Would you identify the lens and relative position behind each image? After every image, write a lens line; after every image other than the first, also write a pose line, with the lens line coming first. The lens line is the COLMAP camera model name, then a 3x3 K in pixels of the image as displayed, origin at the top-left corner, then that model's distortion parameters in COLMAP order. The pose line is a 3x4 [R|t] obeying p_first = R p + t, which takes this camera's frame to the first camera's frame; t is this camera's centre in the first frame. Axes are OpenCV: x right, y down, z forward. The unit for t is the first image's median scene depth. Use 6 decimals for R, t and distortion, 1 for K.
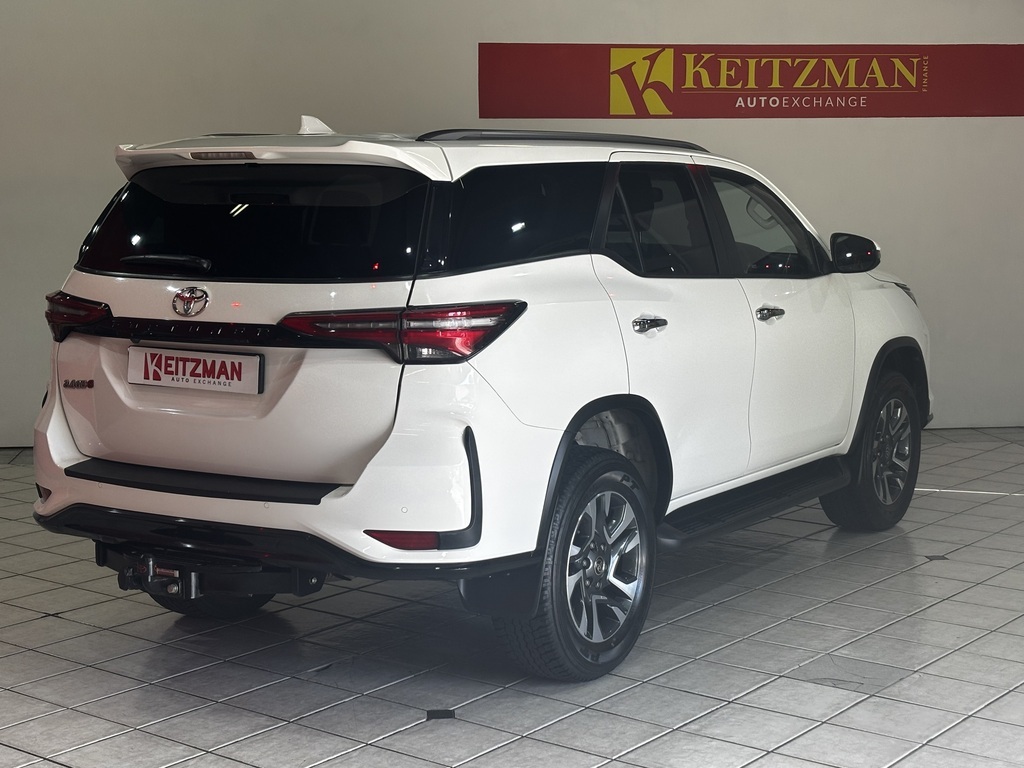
lens RADIAL K [[1672.0, 0, 477.0], [0, 1672.0, 378.9], [0, 0, 1]] dist [0.114591, 0.000000]
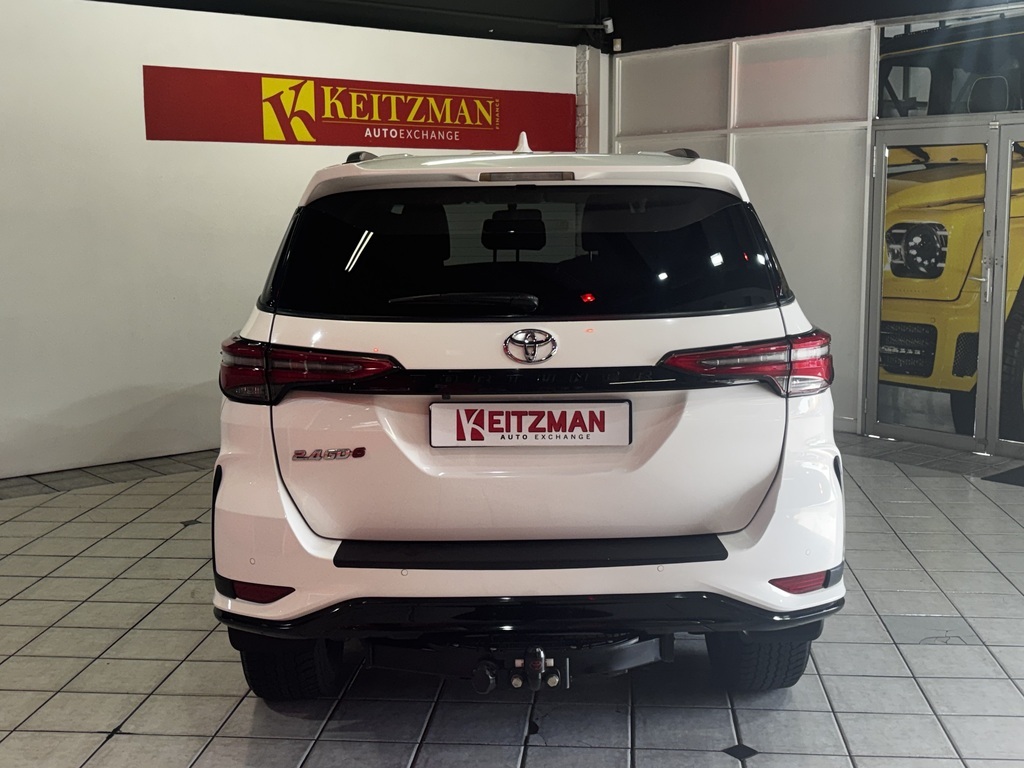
lens RADIAL K [[1306.2, 0, 500.2], [0, 1306.2, 386.7], [0, 0, 1]] dist [0.099403, 0.000000]
pose [[0.824245, -0.082569, 0.560181, -0.277438], [0.069846, 0.996582, 0.044121, -0.027605], [-0.561909, 0.002760, 0.827195, 0.224882]]
